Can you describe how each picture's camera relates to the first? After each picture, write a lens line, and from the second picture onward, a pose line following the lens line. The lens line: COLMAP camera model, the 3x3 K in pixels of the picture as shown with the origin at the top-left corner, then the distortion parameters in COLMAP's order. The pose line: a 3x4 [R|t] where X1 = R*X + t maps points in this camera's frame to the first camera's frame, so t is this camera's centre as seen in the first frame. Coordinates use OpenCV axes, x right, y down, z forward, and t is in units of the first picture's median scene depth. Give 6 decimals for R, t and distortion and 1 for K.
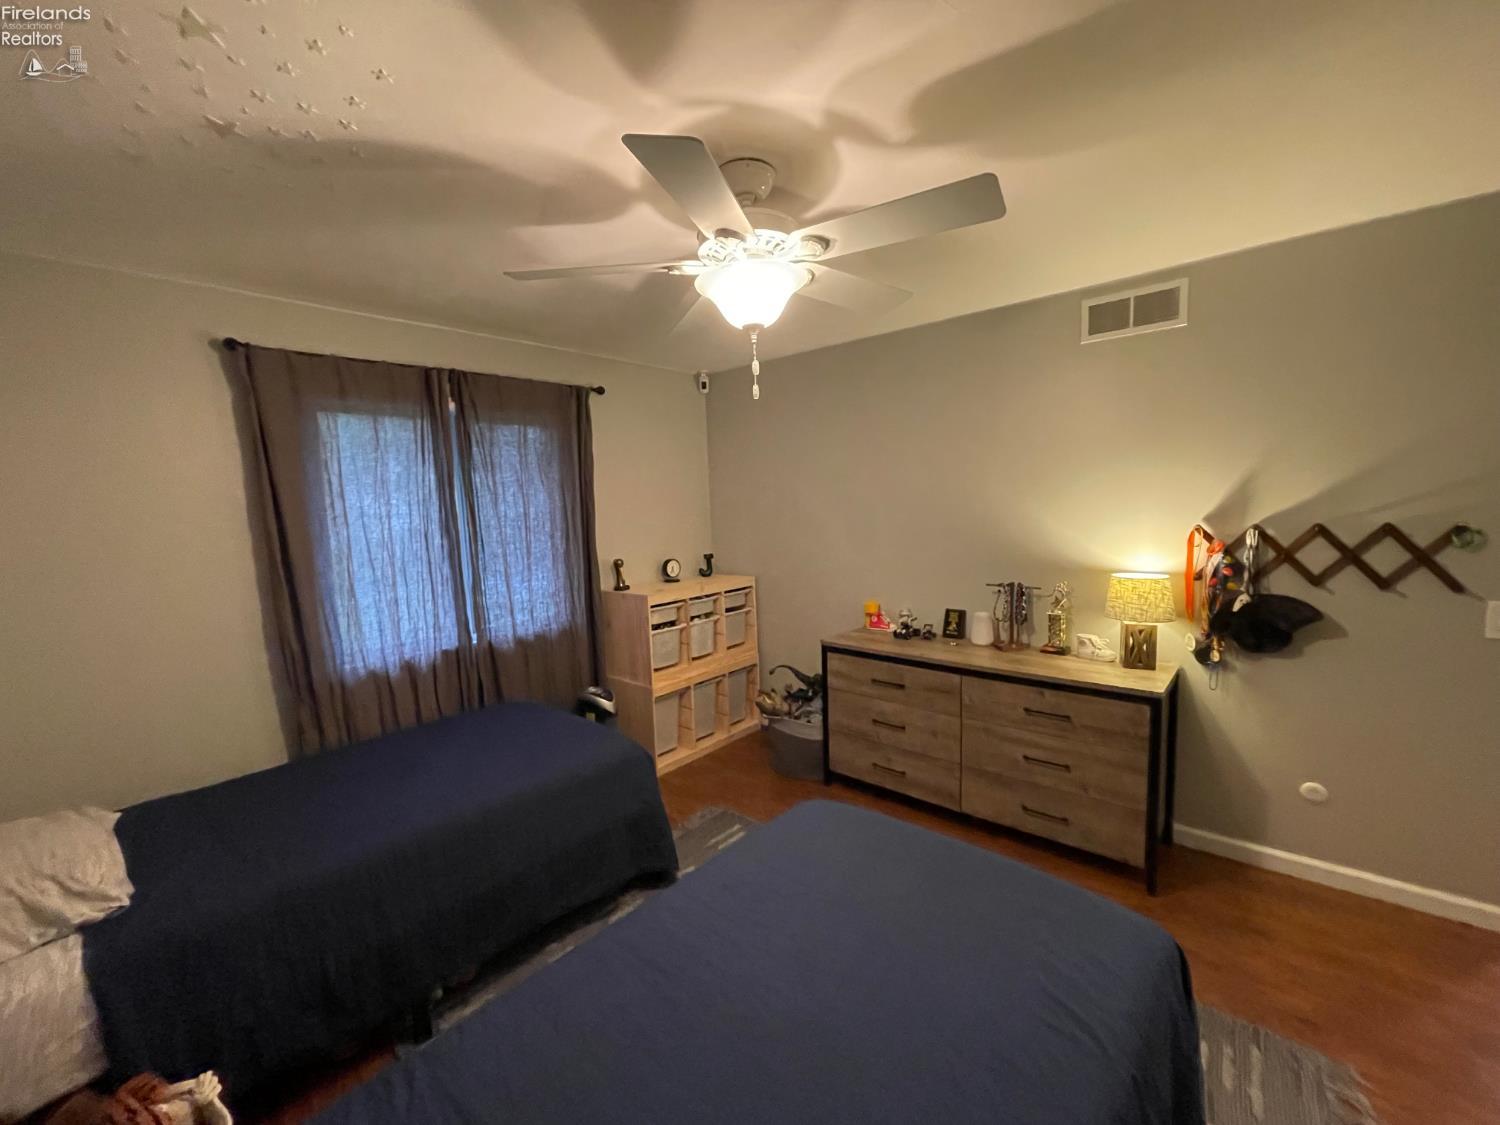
lens RADIAL K [[607.9, 0, 745.0], [0, 607.9, 564.4], [0, 0, 1]] dist [-0.000788, -0.000285]
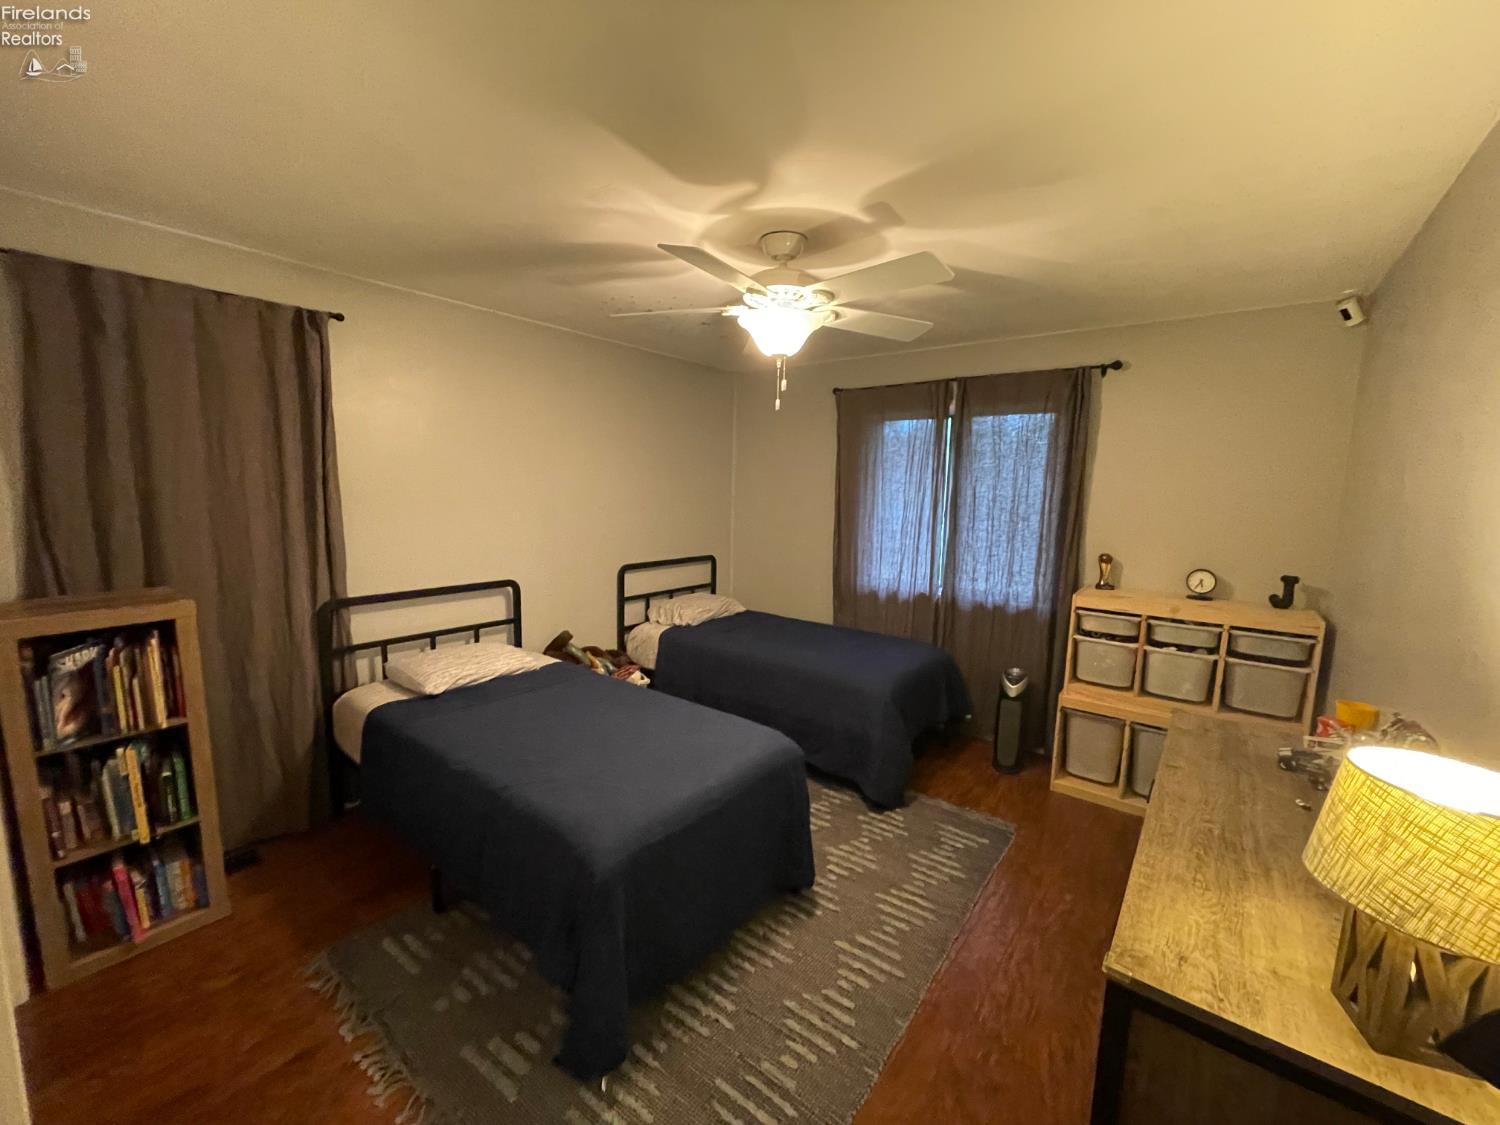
lens RADIAL K [[610.6, 0, 746.0], [0, 610.6, 566.2], [0, 0, 1]] dist [0.000148, 0.000512]
pose [[0.066431, 0.171839, -0.982883, 0.751177], [-0.129022, 0.978268, 0.162312, -0.080301], [0.989414, 0.116031, 0.087158, 0.468147]]
